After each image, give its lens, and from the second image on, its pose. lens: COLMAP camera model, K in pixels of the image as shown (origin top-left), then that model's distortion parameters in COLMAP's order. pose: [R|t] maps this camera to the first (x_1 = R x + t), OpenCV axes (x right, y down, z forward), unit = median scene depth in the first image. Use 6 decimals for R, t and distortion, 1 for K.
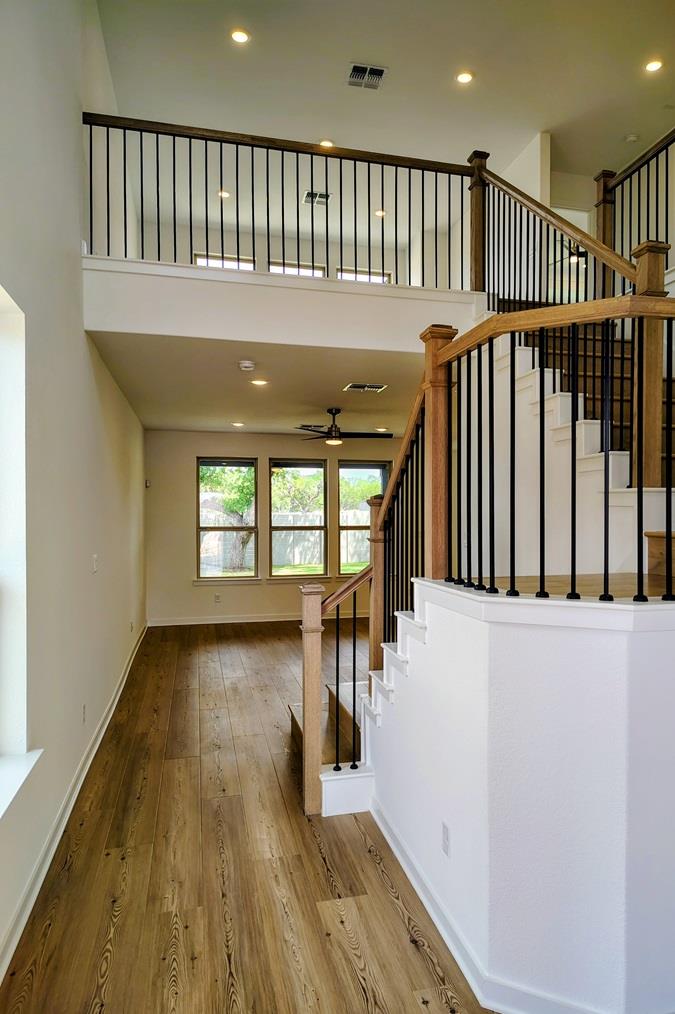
lens RADIAL K [[688.0, 0, 388.6], [0, 688.0, 519.1], [0, 0, 1]] dist [0.031461, -0.002944]
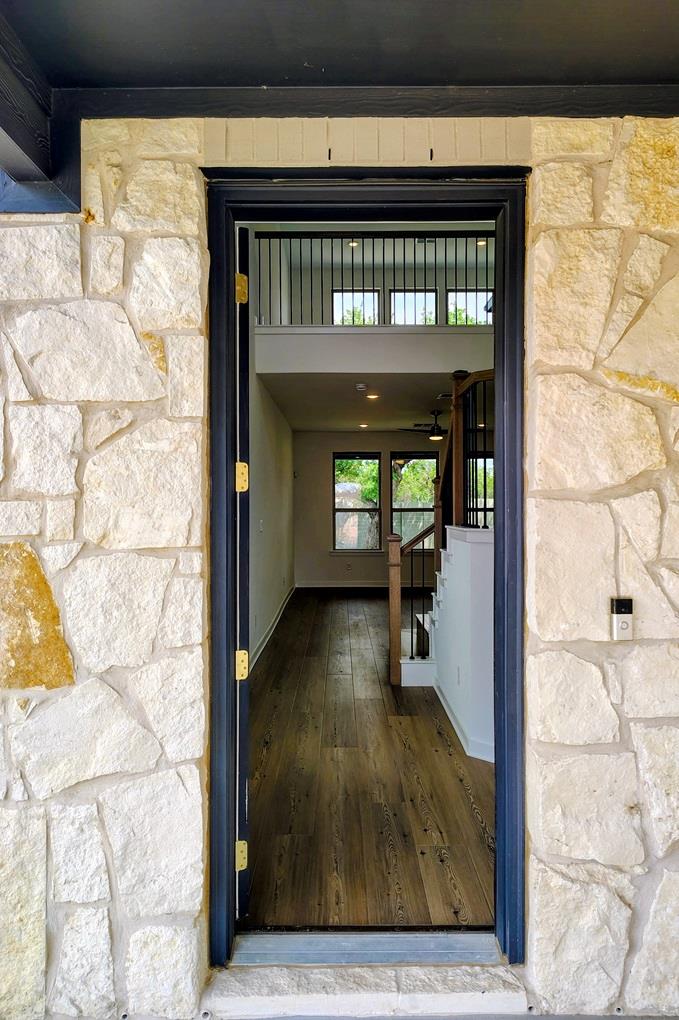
lens RADIAL K [[690.9, 0, 339.5], [0, 690.9, 510.0], [0, 0, 1]] dist [0.001523, 0.000971]
pose [[0.962287, 0.000966, -0.272034, 0.099663], [-0.001490, 0.999997, -0.001720, 0.022463], [0.272031, 0.002061, 0.962286, -0.268842]]
